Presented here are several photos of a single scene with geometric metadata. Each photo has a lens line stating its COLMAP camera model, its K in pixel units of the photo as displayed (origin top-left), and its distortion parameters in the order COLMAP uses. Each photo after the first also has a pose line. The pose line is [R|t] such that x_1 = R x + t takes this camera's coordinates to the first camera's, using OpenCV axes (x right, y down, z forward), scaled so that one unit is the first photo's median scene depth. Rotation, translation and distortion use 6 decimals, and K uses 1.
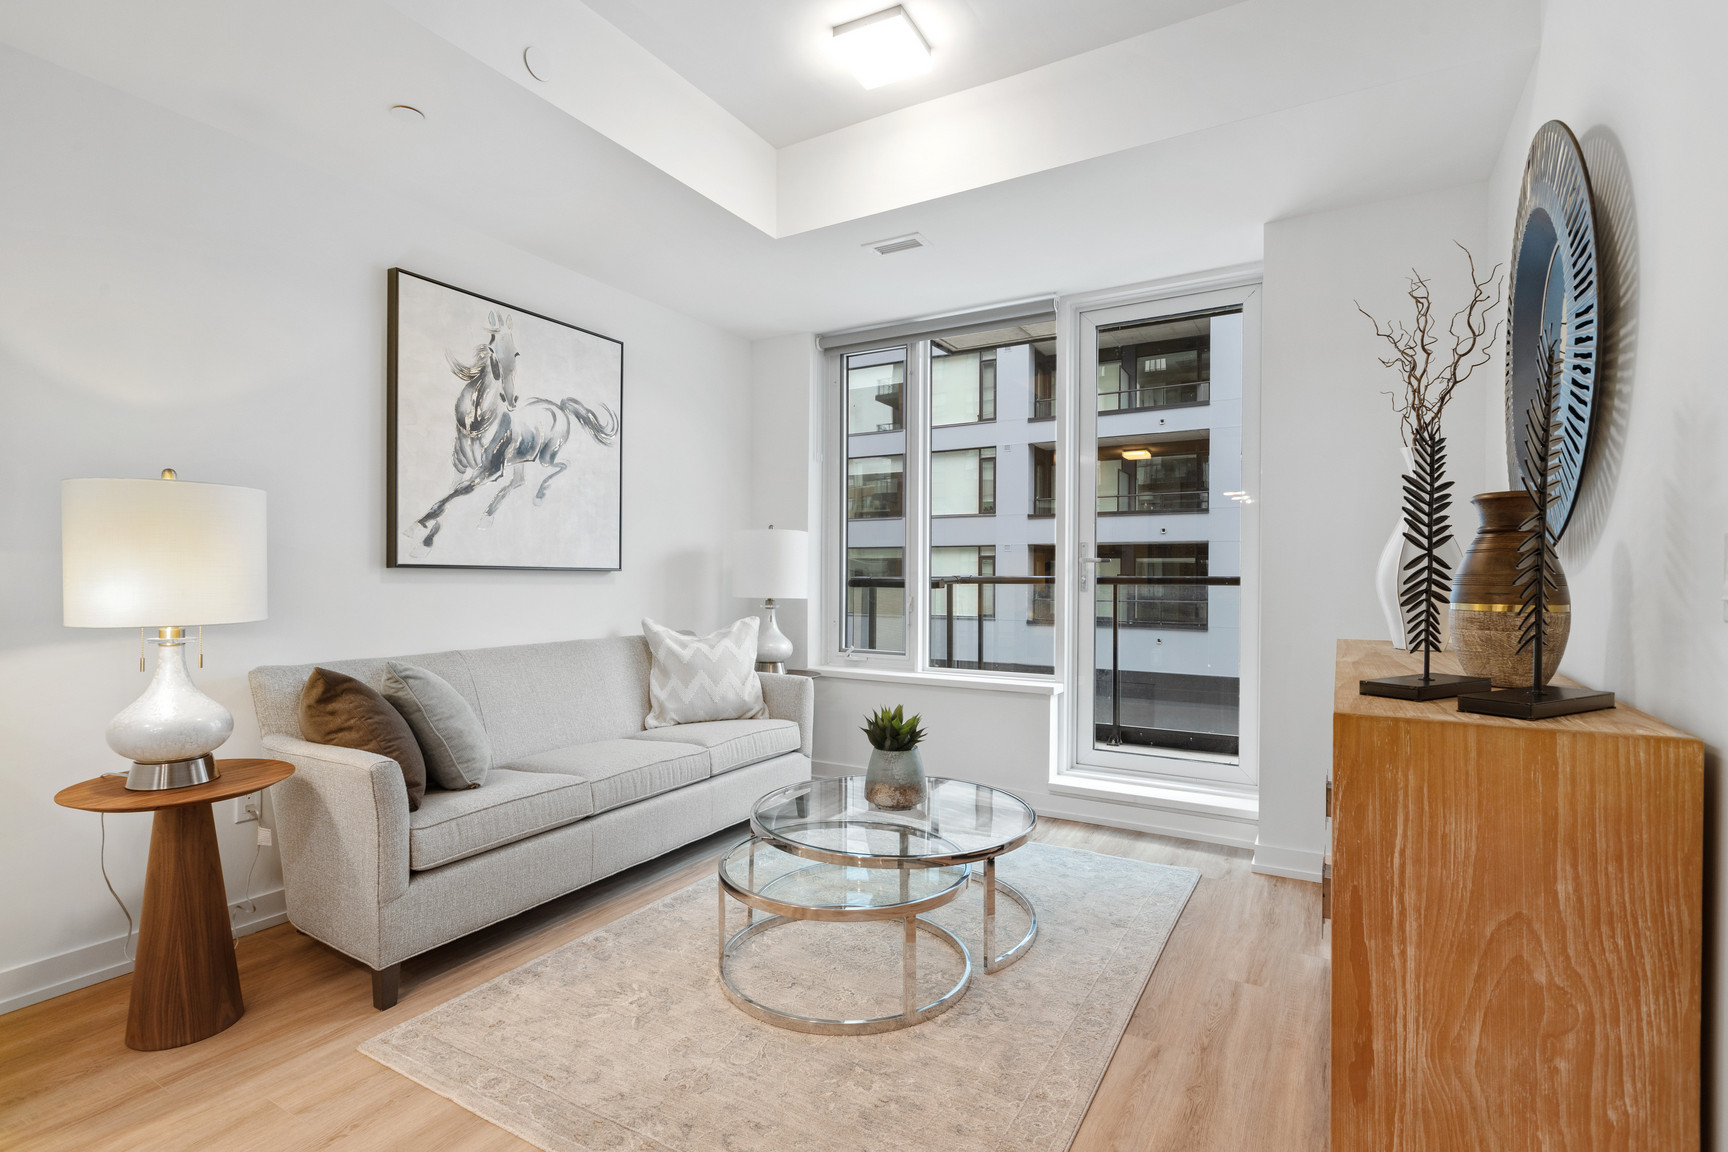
lens RADIAL K [[832.2, 0, 862.9], [0, 832.2, 578.2], [0, 0, 1]] dist [0.001639, 0.000103]
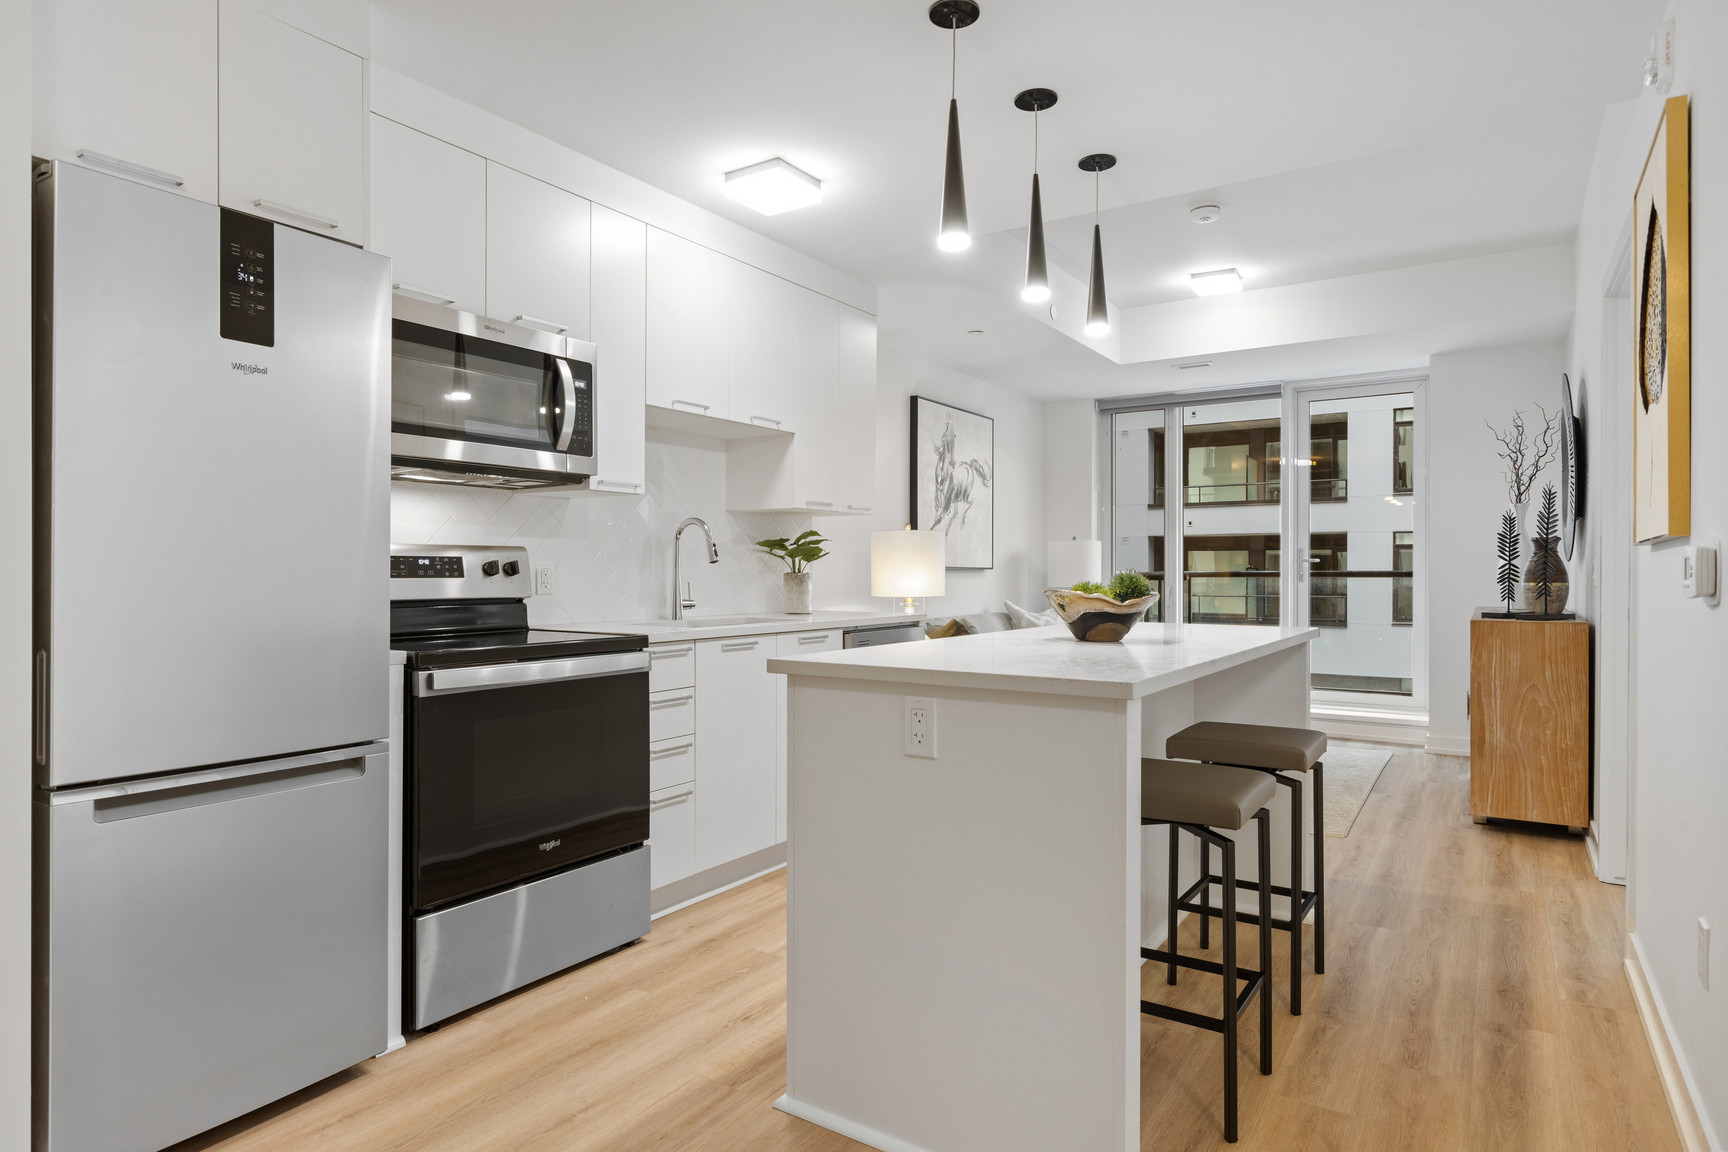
lens RADIAL K [[978.3, 0, 861.4], [0, 978.3, 568.8], [0, 0, 1]] dist [-0.005802, -0.000754]
pose [[0.998472, -0.004579, -0.055074, -0.563174], [0.004345, 0.999981, -0.004367, -0.003188], [0.055093, 0.004121, 0.998473, -1.036243]]
